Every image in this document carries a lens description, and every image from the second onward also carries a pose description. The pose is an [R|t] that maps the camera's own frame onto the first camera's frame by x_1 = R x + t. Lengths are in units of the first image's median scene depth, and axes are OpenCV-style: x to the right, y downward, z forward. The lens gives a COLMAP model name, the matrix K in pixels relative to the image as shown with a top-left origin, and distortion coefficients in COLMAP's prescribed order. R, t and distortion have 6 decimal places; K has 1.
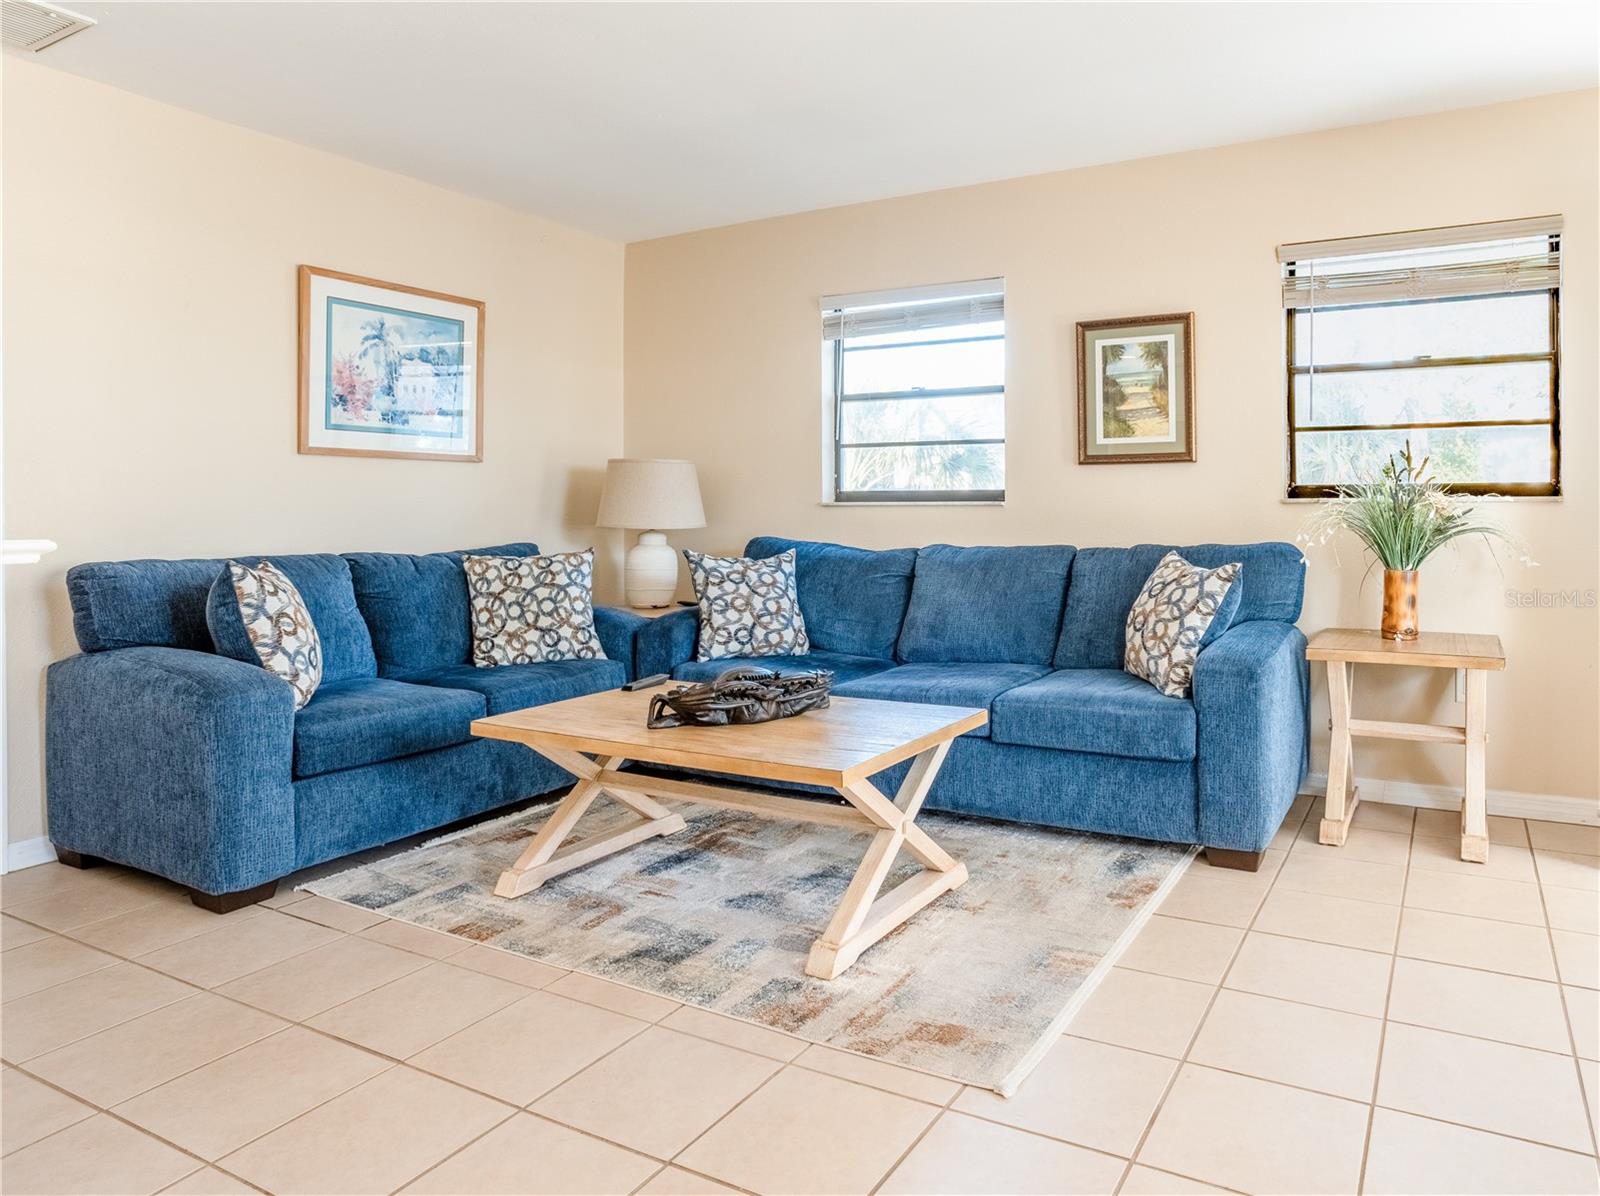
lens RADIAL K [[1201.9, 0, 800.0], [0, 1201.9, 598.0], [0, 0, 1]] dist [-0.073798, -0.000400]
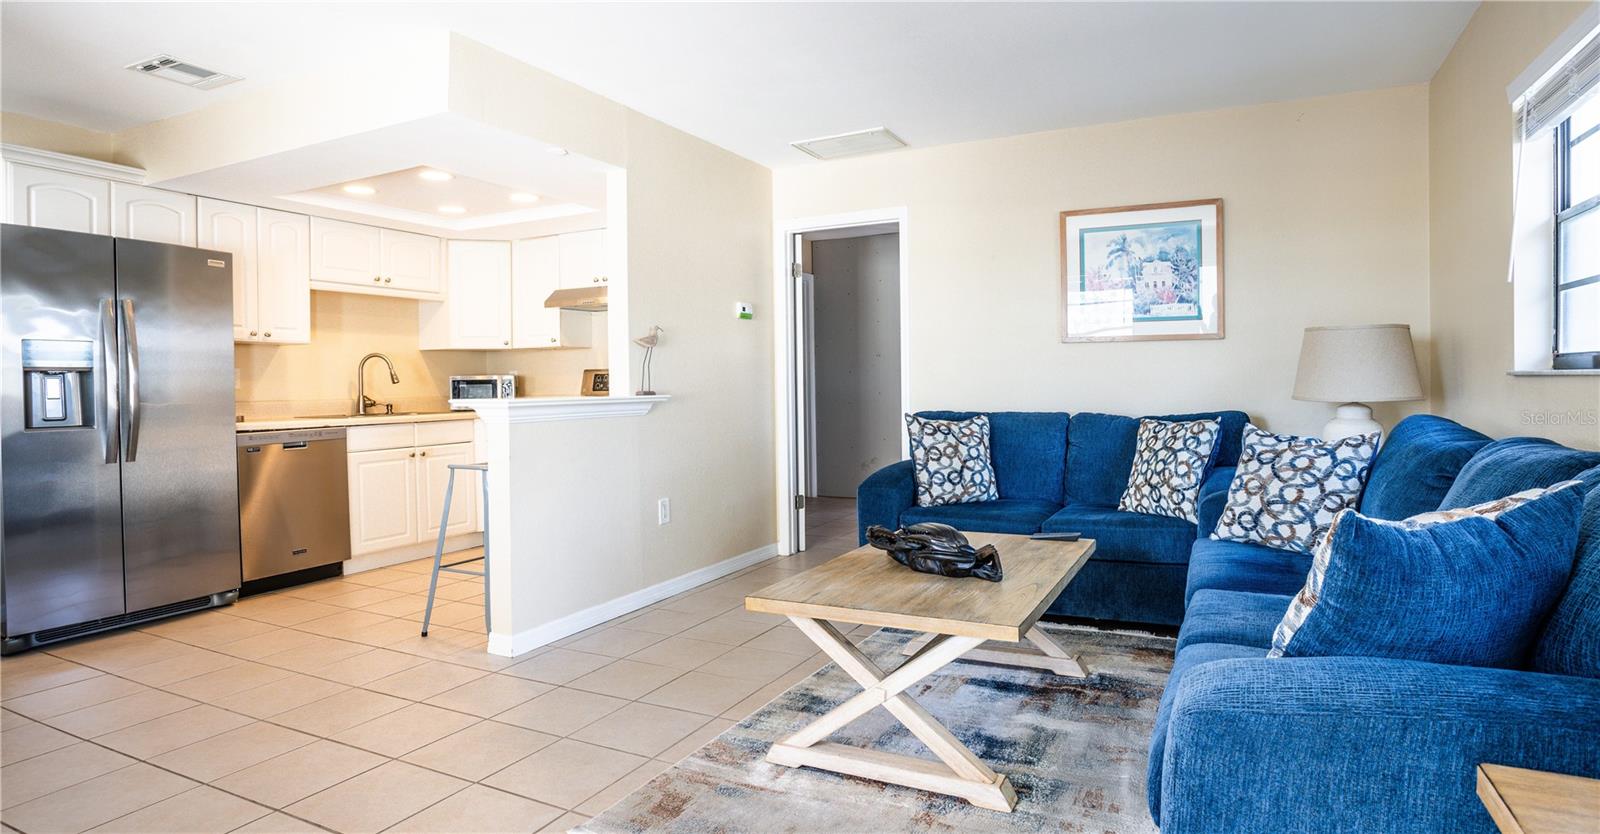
lens RADIAL K [[837.0, 0, 800.0], [0, 837.0, 417.0], [0, 0, 1]] dist [-0.004344, 0.000040]
pose [[0.014435, 0.044476, -0.998906, 0.573242], [-0.060230, 0.997235, 0.043532, -0.053836], [0.998080, 0.059536, 0.017074, 0.639237]]
